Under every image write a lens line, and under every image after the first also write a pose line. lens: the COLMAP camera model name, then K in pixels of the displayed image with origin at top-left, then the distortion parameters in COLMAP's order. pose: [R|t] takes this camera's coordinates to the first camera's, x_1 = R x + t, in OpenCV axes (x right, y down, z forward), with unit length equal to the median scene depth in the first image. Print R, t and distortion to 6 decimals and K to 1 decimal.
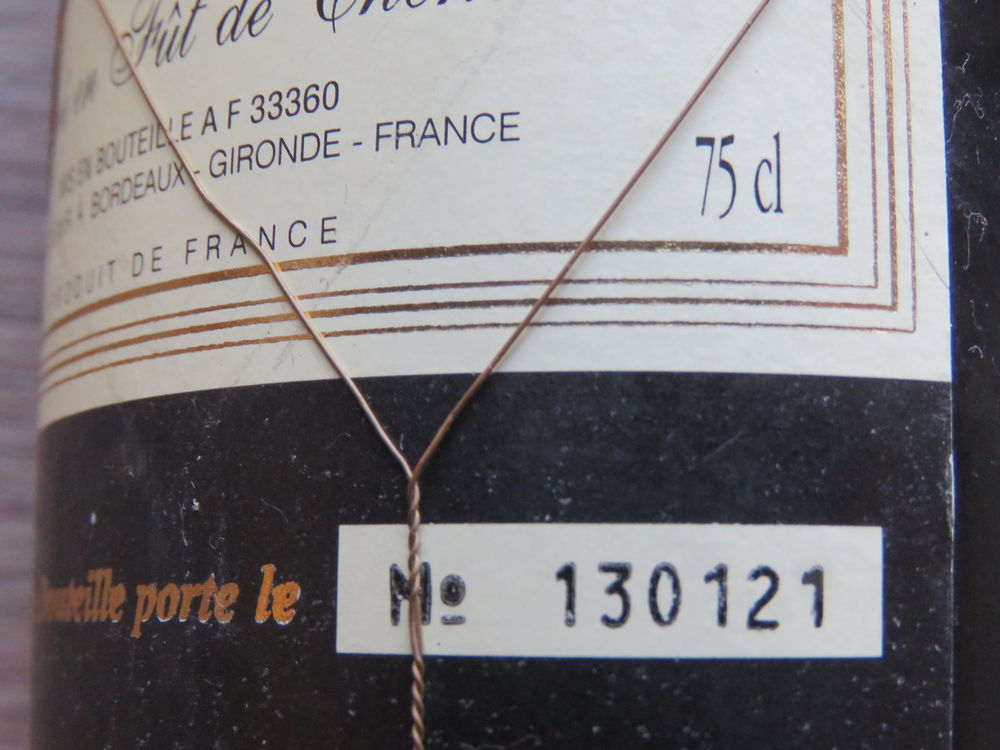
lens RADIAL K [[1856.0, 0, 500.0], [0, 1856.0, 375.0], [0, 0, 1]] dist [-0.281239, 0.042378]
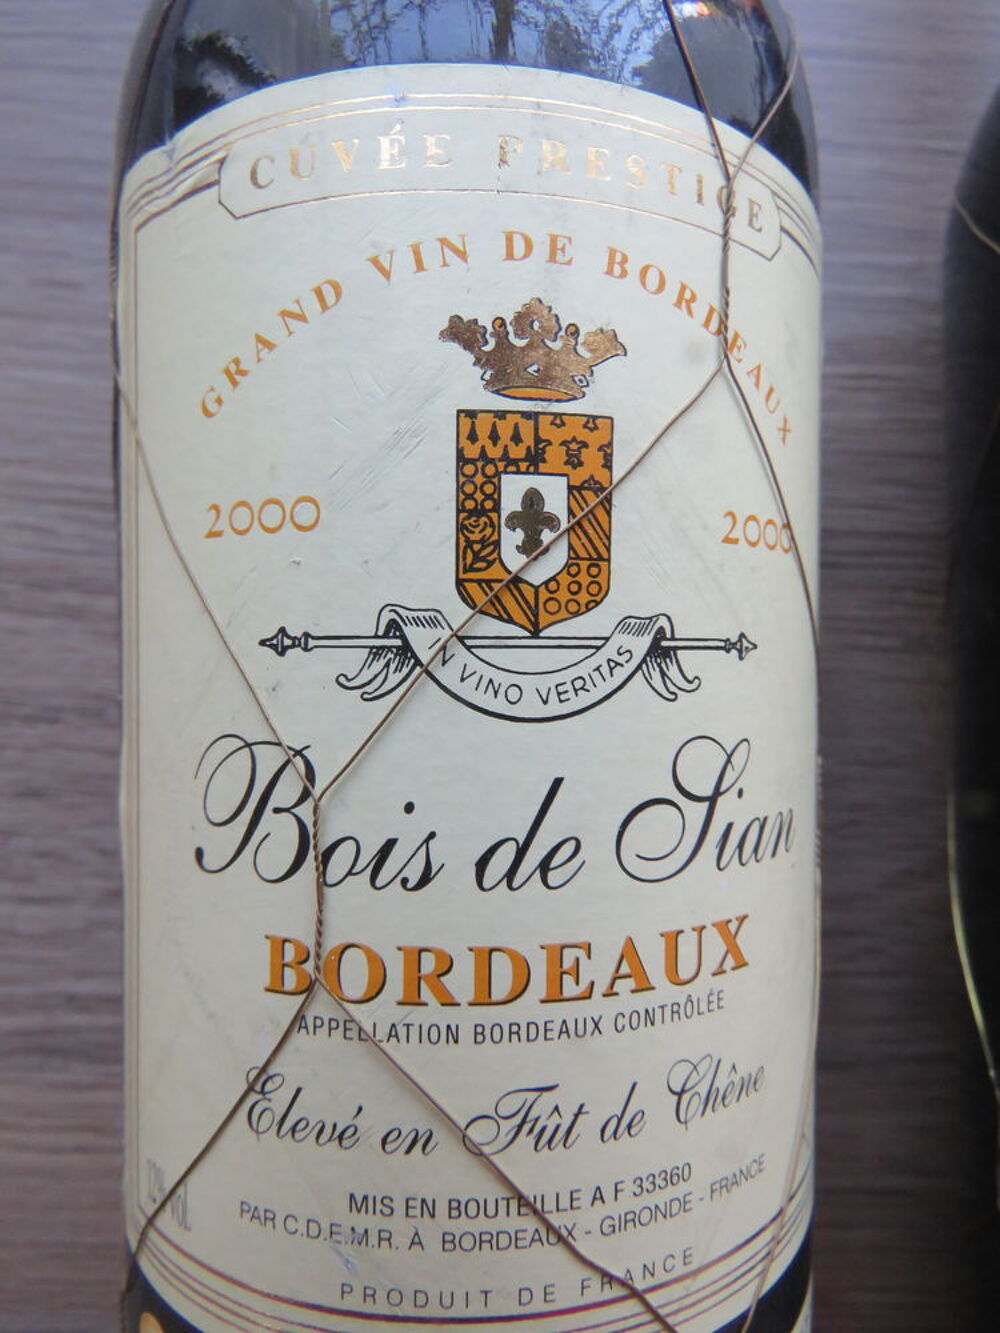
lens RADIAL K [[837.3, 0, 500.0], [0, 837.3, 666.5], [0, 0, 1]] dist [0.005790, -0.004188]
pose [[0.560549, -0.016837, 0.827950, -0.766298], [-0.123211, 0.986970, 0.103489, -0.629438], [-0.818904, -0.160023, 0.551171, 0.773064]]
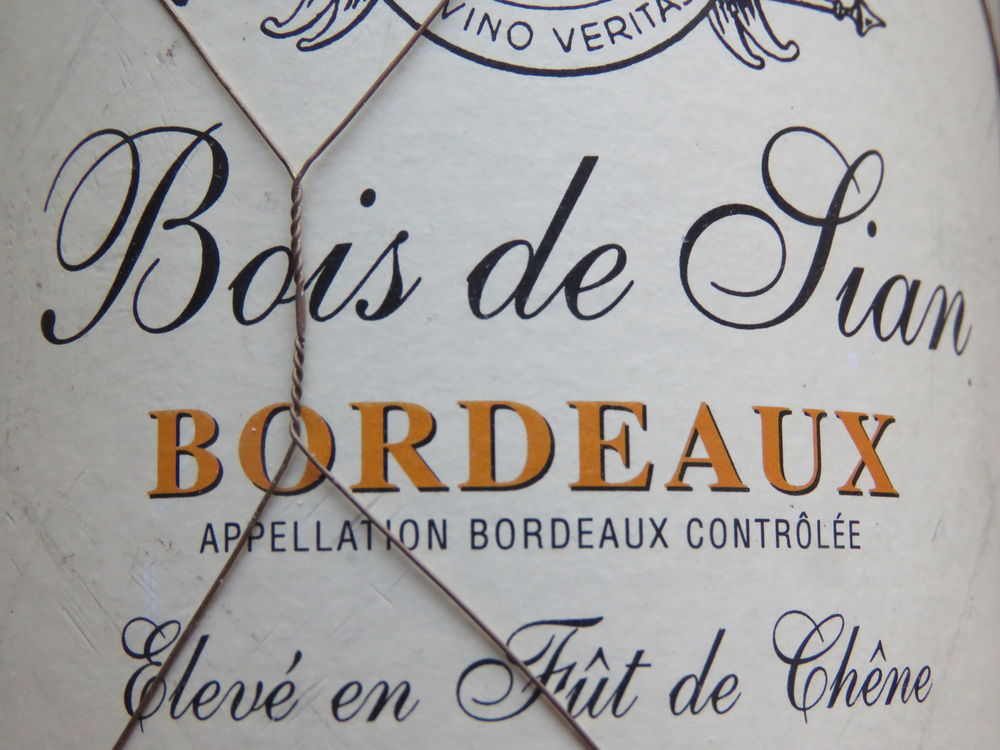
lens RADIAL K [[1861.0, 0, 500.0], [0, 1861.0, 375.0], [0, 0, 1]] dist [-0.282183, 0.050835]
pose [[0.562287, 0.094086, 0.821573, -1.022751], [-0.103566, 0.993696, -0.042916, -0.311096], [-0.820432, -0.060956, 0.568486, 0.554519]]
